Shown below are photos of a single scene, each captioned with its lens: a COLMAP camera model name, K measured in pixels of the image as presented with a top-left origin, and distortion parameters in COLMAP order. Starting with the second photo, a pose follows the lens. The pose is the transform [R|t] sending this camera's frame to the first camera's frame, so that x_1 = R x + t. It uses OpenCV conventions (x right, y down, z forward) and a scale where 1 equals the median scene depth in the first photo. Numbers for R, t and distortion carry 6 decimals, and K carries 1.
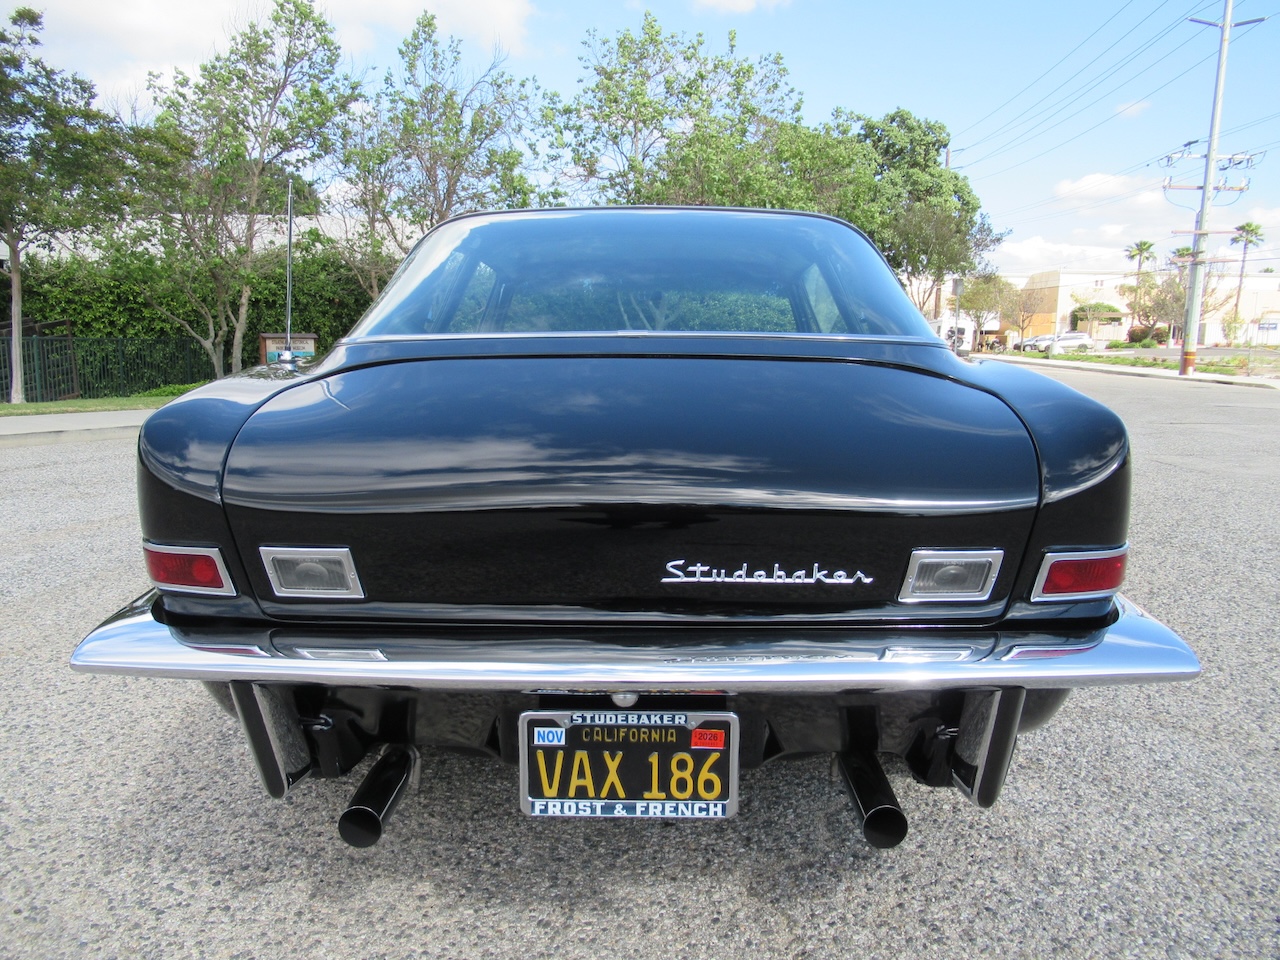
lens RADIAL K [[1011.3, 0, 626.5], [0, 1011.3, 489.4], [0, 0, 1]] dist [-0.008542, 0.009590]
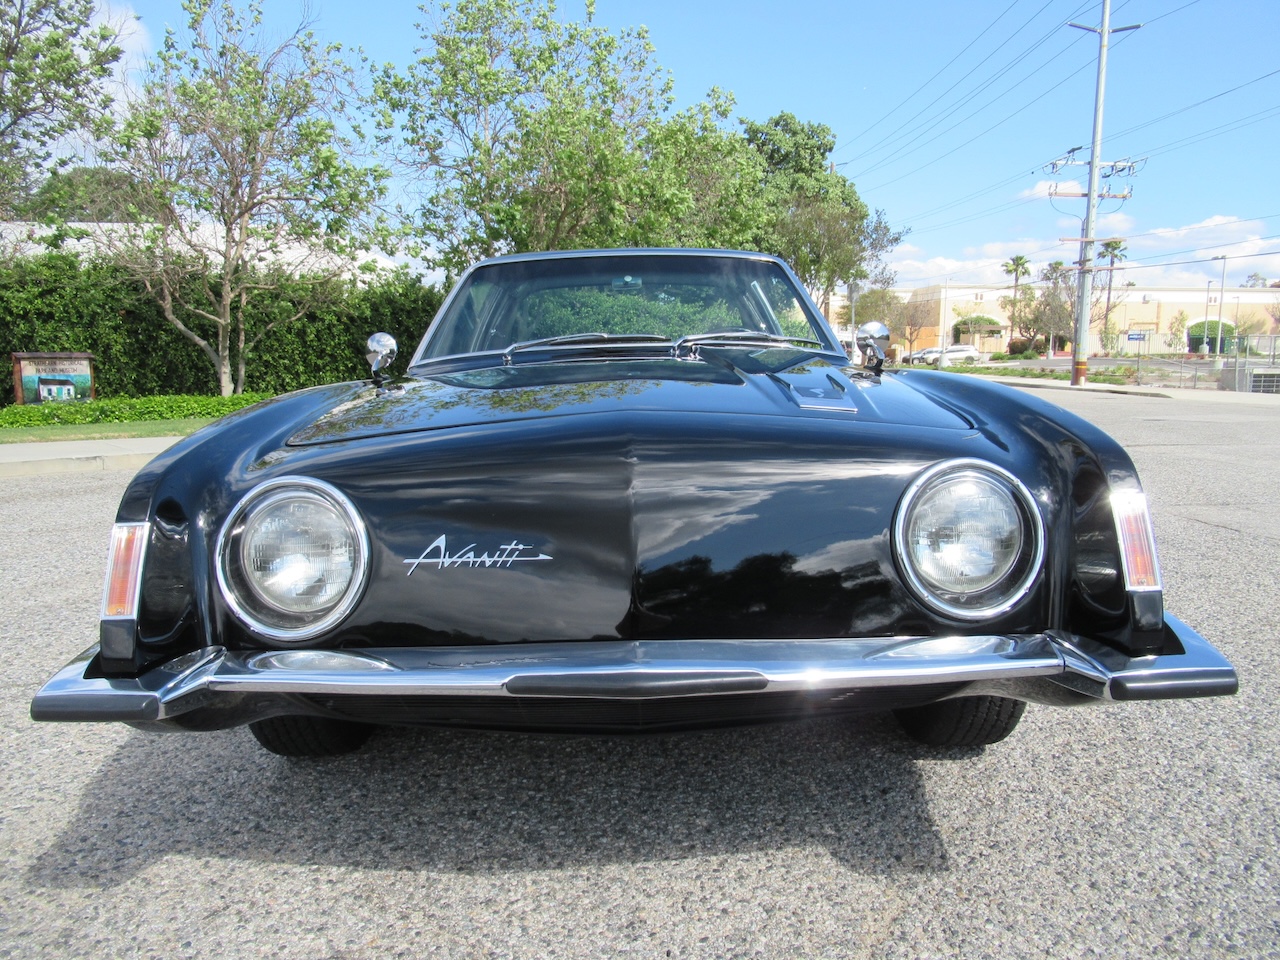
lens RADIAL K [[971.1, 0, 639.4], [0, 971.1, 452.6], [0, 0, 1]] dist [-0.016029, 0.012825]
pose [[0.993953, -0.023820, 0.107195, 0.031274], [0.029289, 0.998333, -0.049741, -0.015001], [-0.105832, 0.052580, 0.992993, 0.127564]]
